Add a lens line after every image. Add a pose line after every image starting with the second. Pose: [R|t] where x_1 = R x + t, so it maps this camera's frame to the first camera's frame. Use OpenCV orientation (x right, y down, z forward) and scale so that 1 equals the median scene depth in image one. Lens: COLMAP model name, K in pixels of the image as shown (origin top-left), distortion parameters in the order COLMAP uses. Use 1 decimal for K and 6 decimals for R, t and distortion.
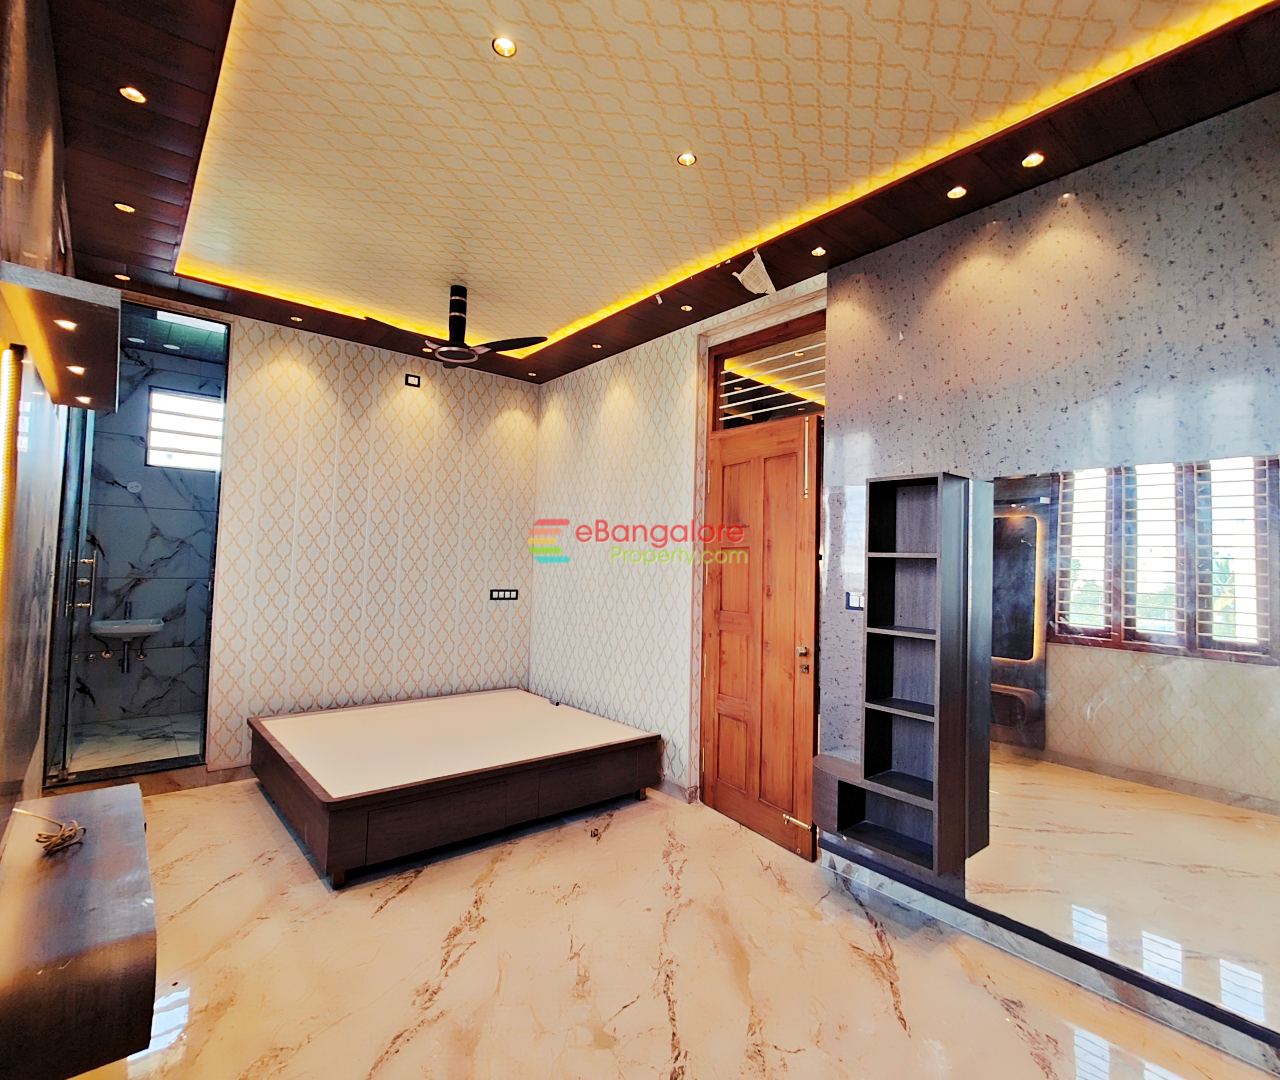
lens RADIAL K [[632.7, 0, 657.7], [0, 632.7, 522.0], [0, 0, 1]] dist [0.004509, -0.000535]
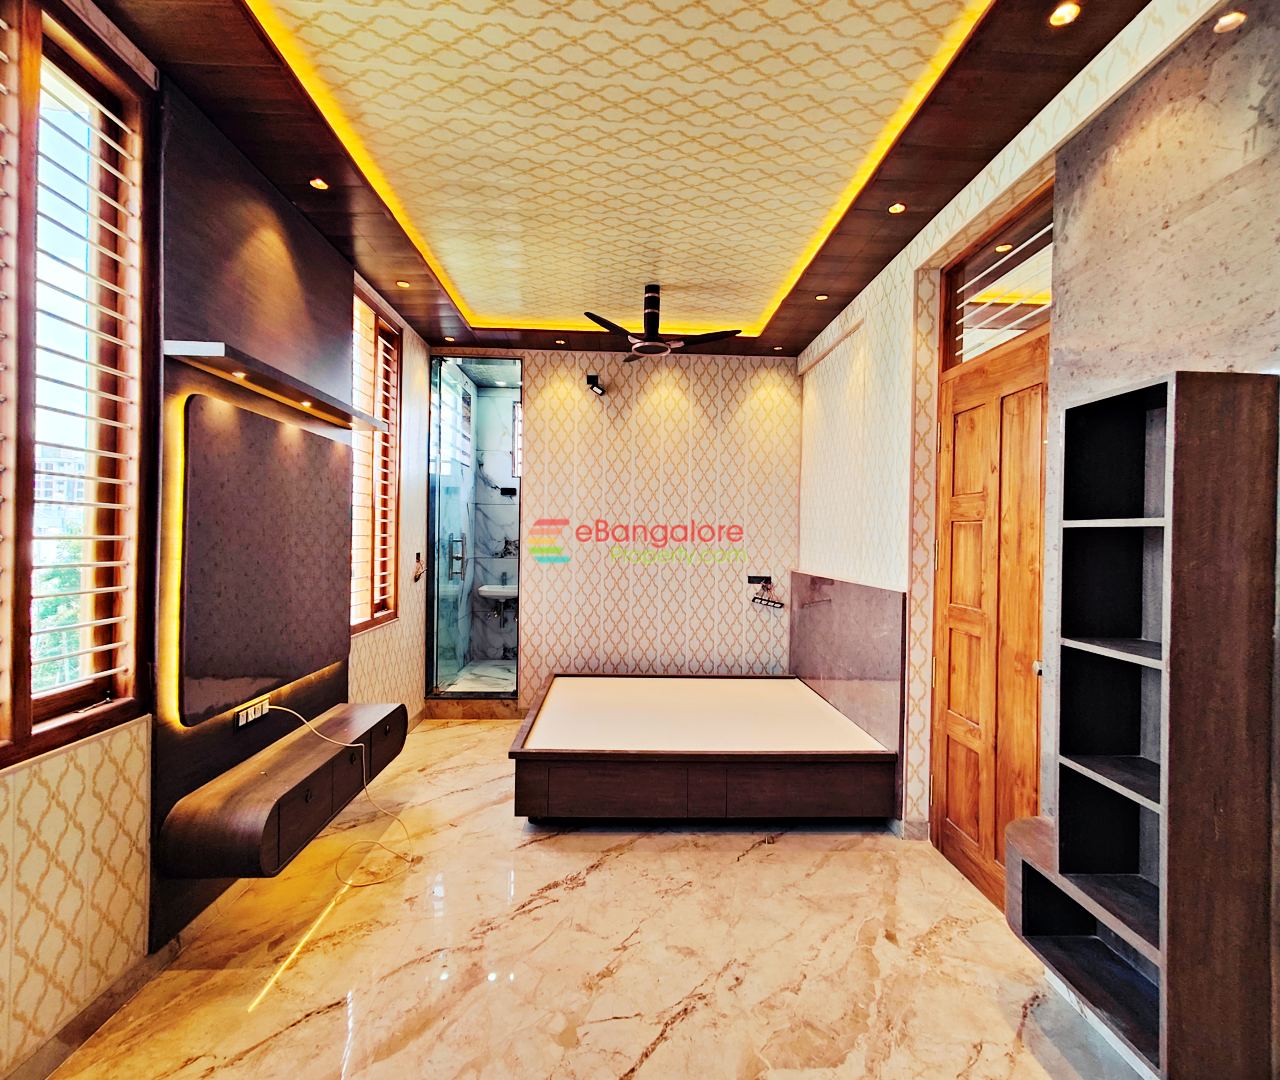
lens RADIAL K [[632.7, 0, 642.8], [0, 632.7, 536.0], [0, 0, 1]] dist [0.004509, -0.000535]
pose [[0.779400, -0.017426, -0.626284, 0.379009], [0.040165, 0.998947, 0.022191, 0.026116], [0.625238, -0.042450, 0.779279, 0.218498]]
